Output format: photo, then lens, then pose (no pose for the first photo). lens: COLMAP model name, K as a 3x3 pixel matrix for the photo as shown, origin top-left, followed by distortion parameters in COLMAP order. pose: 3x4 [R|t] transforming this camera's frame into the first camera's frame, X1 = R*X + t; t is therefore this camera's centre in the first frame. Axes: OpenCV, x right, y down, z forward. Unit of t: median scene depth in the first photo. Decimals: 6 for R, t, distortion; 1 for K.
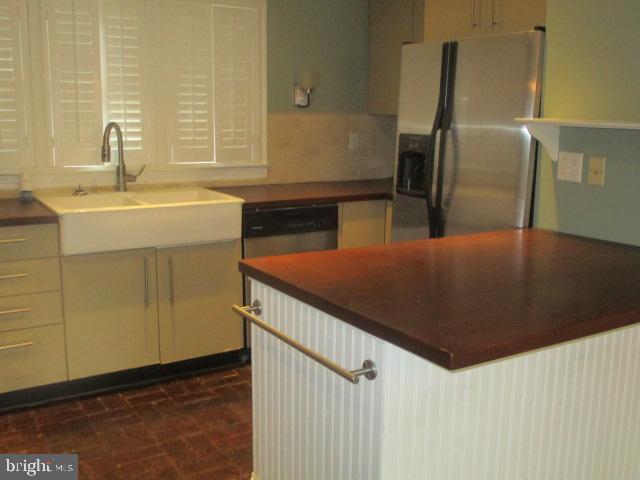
lens RADIAL K [[677.2, 0, 320.0], [0, 677.2, 240.0], [0, 0, 1]] dist [-0.095470, 0.005409]
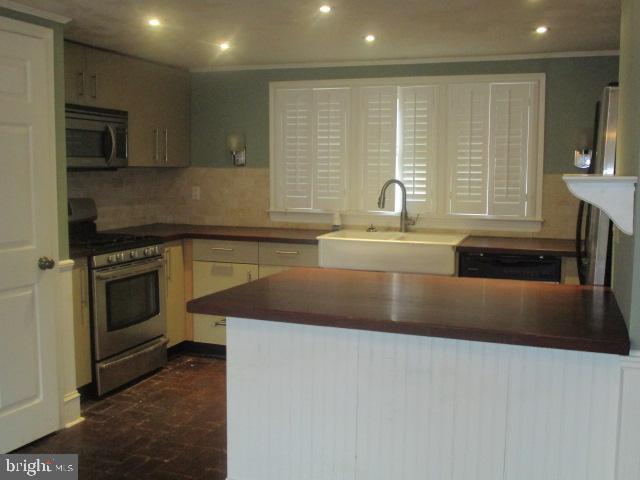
lens RADIAL K [[677.2, 0, 320.0], [0, 677.2, 240.0], [0, 0, 1]] dist [-0.095470, 0.005409]
pose [[0.612068, 0.067609, -0.787910, 0.645589], [-0.144568, 0.989115, -0.027430, 0.003602], [0.777478, 0.130696, 0.615180, 0.055084]]
